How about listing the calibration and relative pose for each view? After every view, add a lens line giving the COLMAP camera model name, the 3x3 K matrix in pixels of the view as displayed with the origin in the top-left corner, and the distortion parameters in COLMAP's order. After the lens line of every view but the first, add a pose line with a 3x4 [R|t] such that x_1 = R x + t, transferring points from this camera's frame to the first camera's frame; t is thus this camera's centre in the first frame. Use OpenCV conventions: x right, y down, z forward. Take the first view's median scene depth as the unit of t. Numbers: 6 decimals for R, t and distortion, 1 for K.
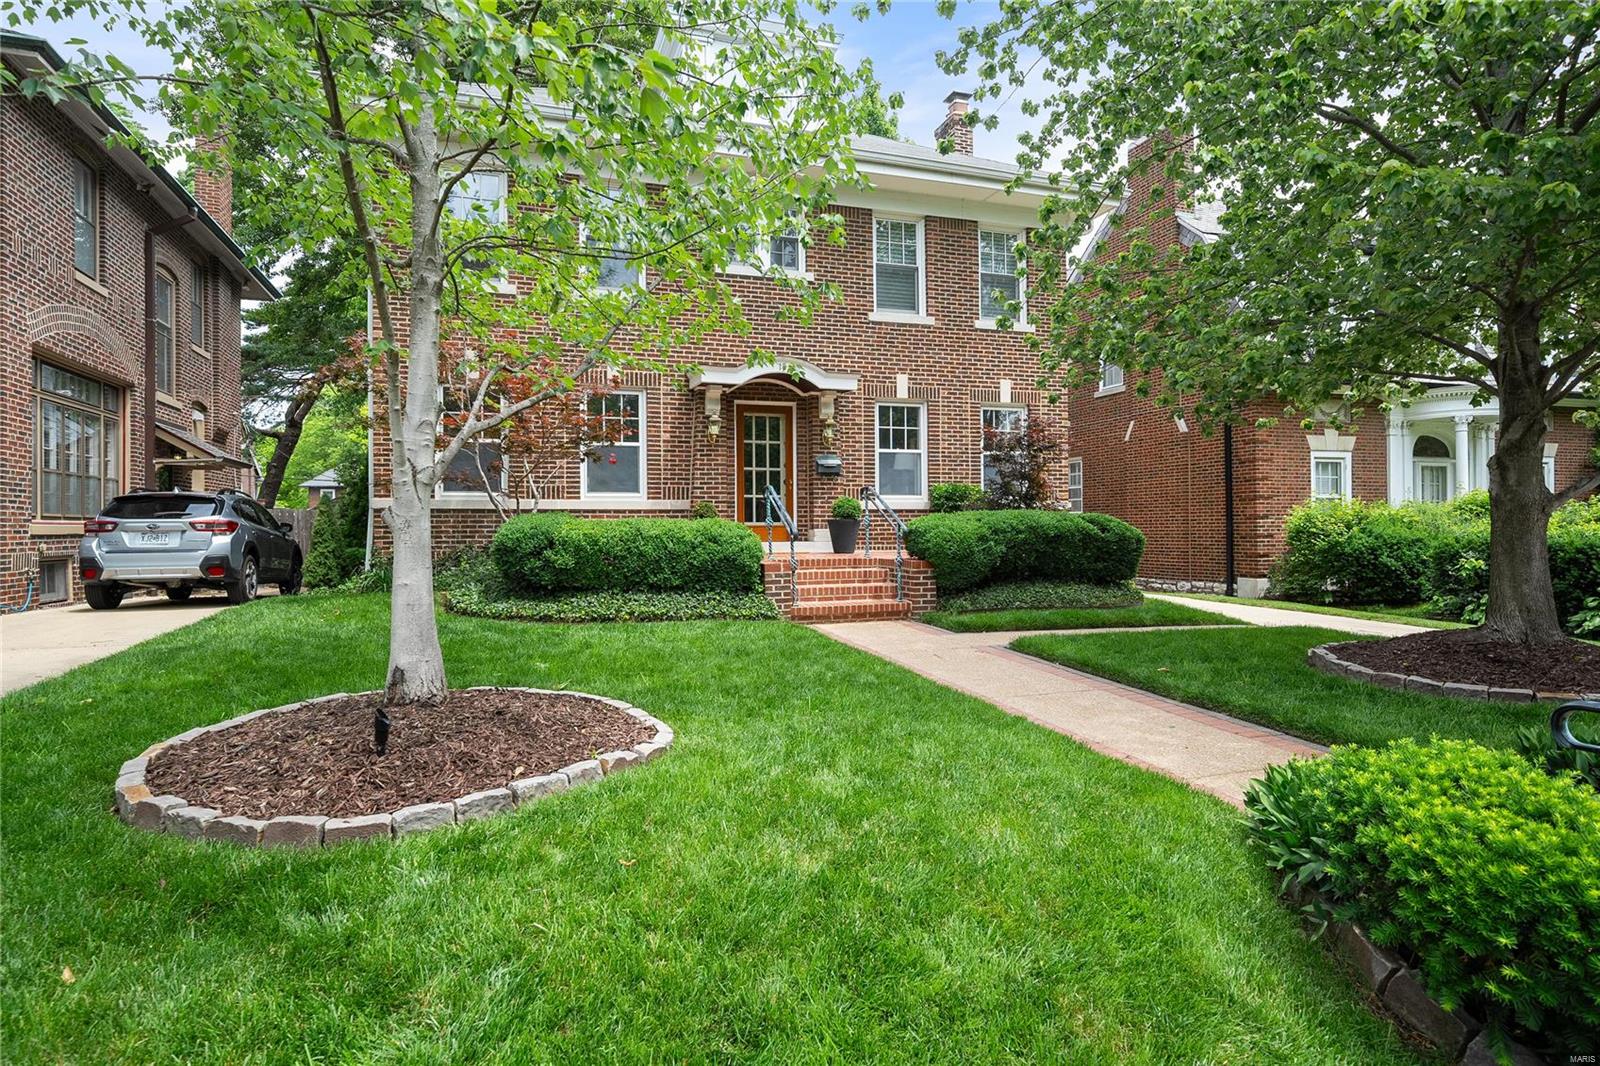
lens RADIAL K [[854.2, 0, 800.0], [0, 854.2, 533.0], [0, 0, 1]] dist [0.002004, 0.000713]
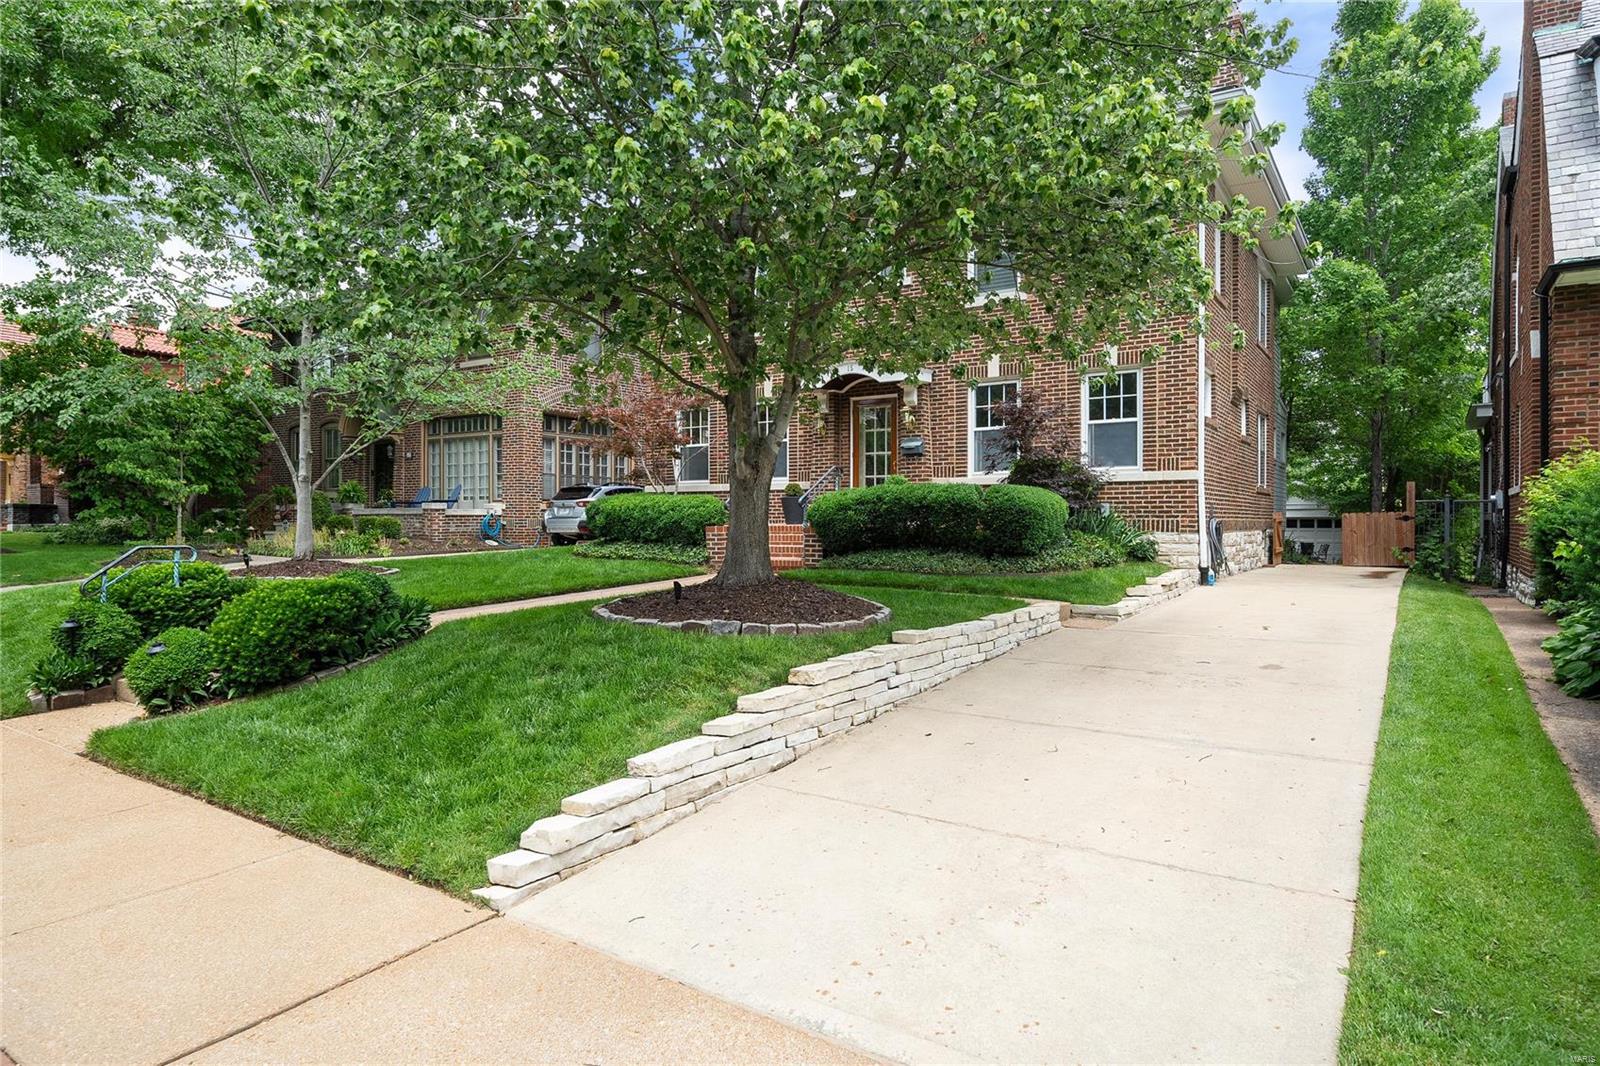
lens RADIAL K [[938.6, 0, 800.0], [0, 938.6, 533.0], [0, 0, 1]] dist [-0.001362, -0.000844]
pose [[0.623712, 0.015397, -0.781502, 0.959644], [-0.005104, 0.999865, 0.015626, 0.016510], [0.781637, -0.005757, 0.623706, 0.117285]]
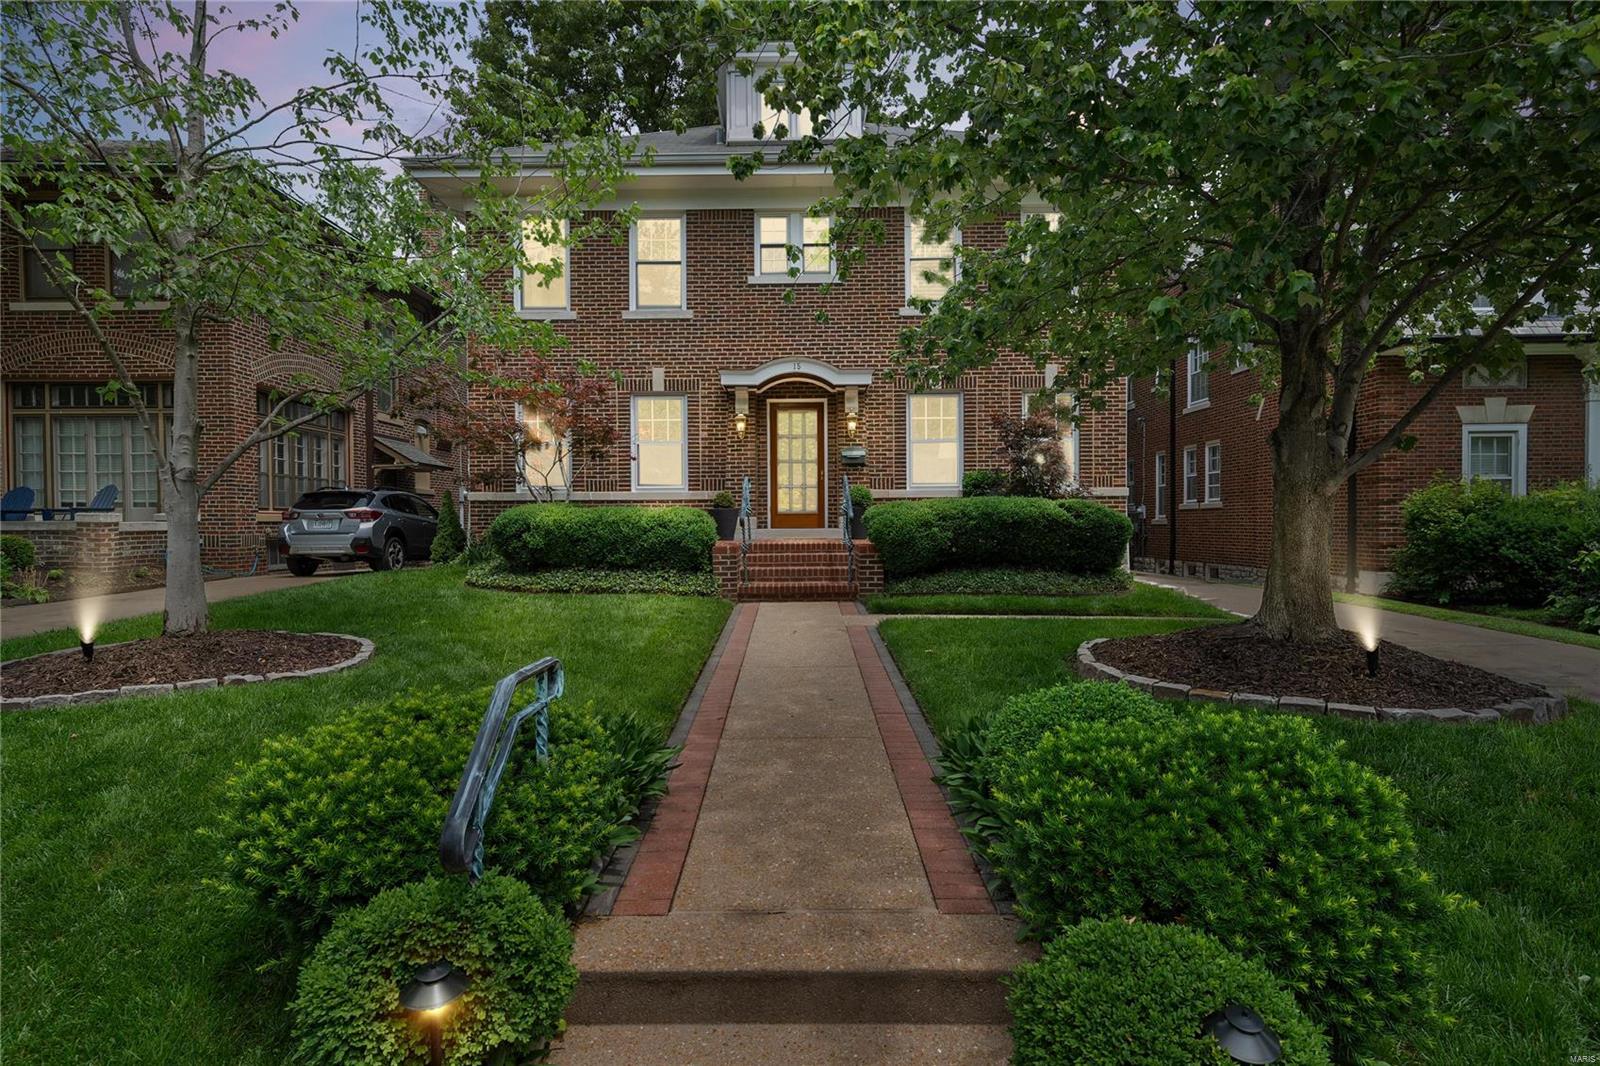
lens RADIAL K [[818.6, 0, 800.0], [0, 818.6, 533.0], [0, 0, 1]] dist [0.002639, 0.000153]
pose [[0.948022, 0.003972, -0.318181, 0.310124], [-0.000322, 0.999934, 0.011522, 0.004382], [0.318206, -0.010820, 0.947960, 0.014732]]
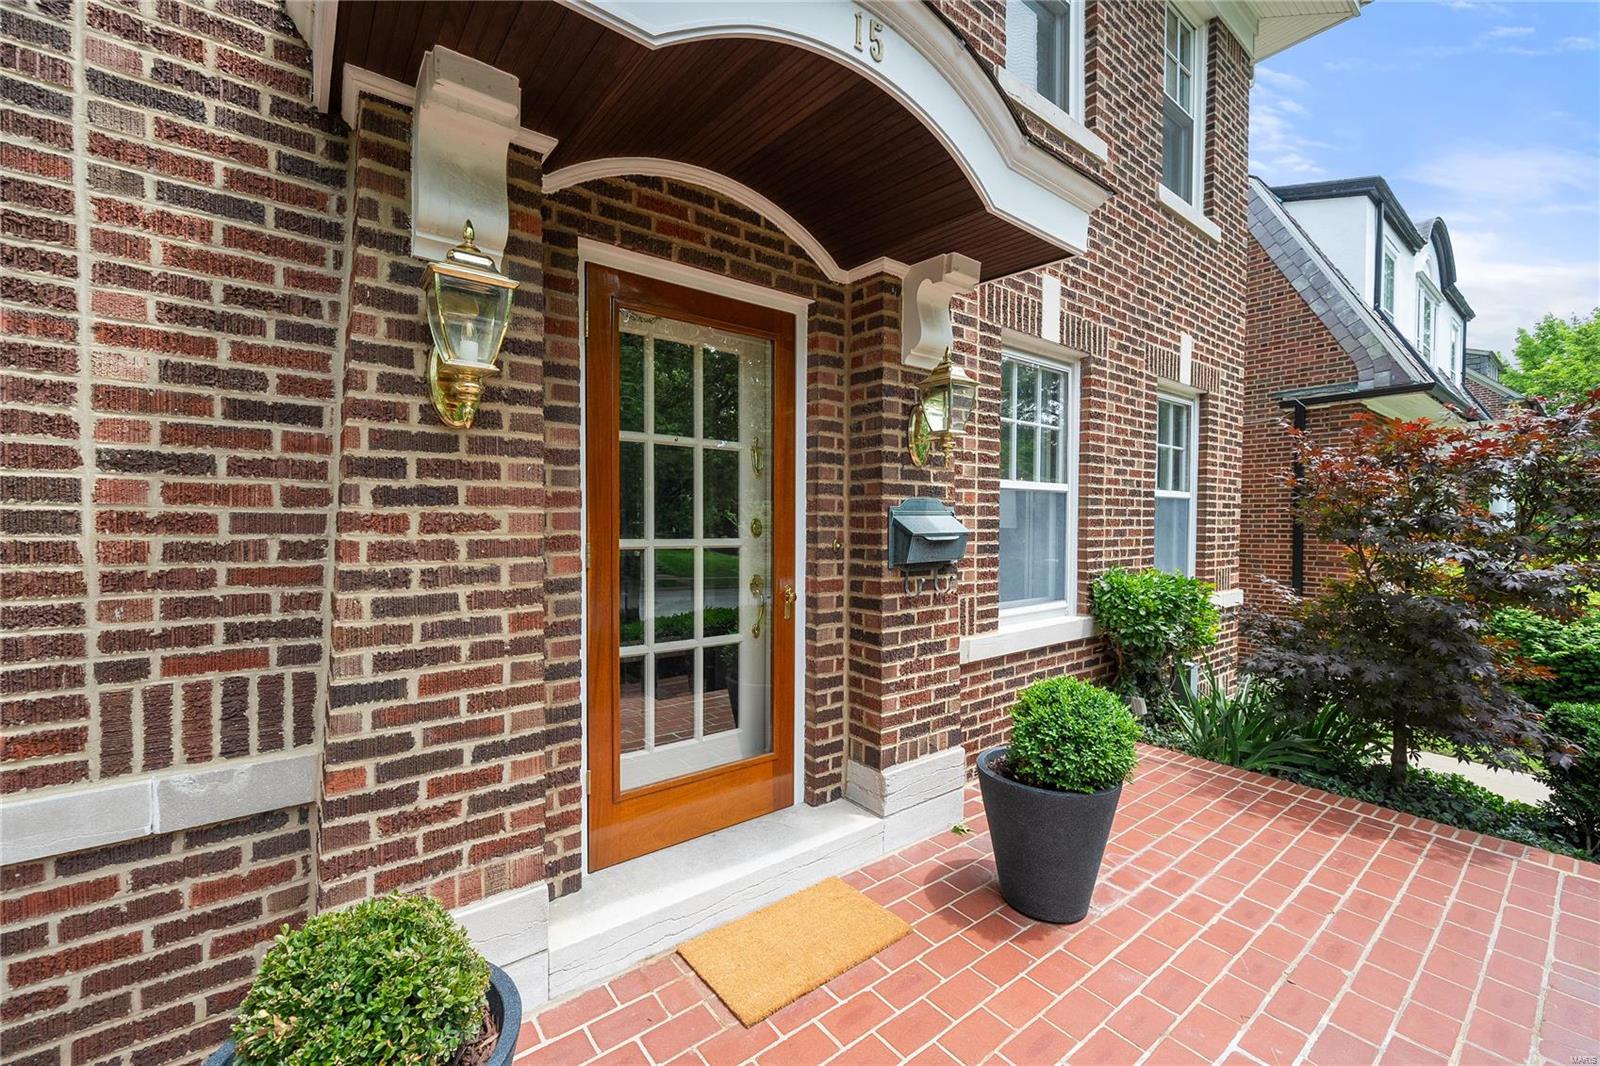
lens RADIAL K [[642.7, 0, 800.0], [0, 642.7, 533.0], [0, 0, 1]] dist [-0.001368, -0.000154]
pose [[0.938910, 0.002712, 0.344151, -0.082846], [-0.006987, 0.999913, 0.011182, -0.086603], [-0.344091, -0.012903, 0.938848, 0.860268]]
